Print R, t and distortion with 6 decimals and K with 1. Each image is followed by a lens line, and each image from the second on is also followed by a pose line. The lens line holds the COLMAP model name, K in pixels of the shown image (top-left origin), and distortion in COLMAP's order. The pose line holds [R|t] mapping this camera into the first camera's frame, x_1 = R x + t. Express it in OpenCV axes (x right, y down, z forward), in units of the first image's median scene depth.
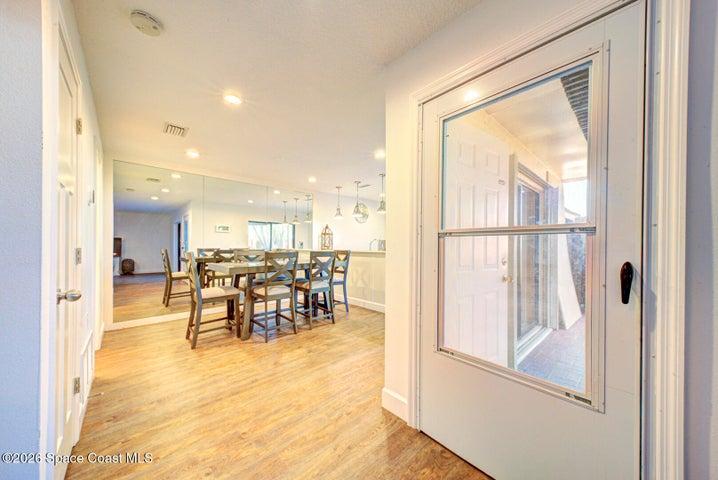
lens RADIAL K [[251.5, 0, 359.2], [0, 251.5, 247.0], [0, 0, 1]] dist [0.014289, 0.000096]
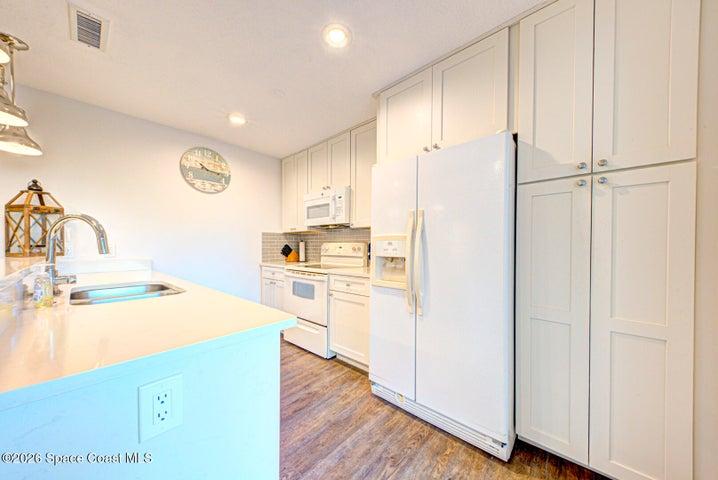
lens RADIAL K [[245.8, 0, 358.4], [0, 245.8, 247.5], [0, 0, 1]] dist [0.012908, -0.000050]
pose [[0.994025, -0.008137, 0.108846, 0.383638], [0.007742, 0.999962, 0.004049, 0.000754], [-0.108875, -0.003182, 0.994050, 0.925946]]
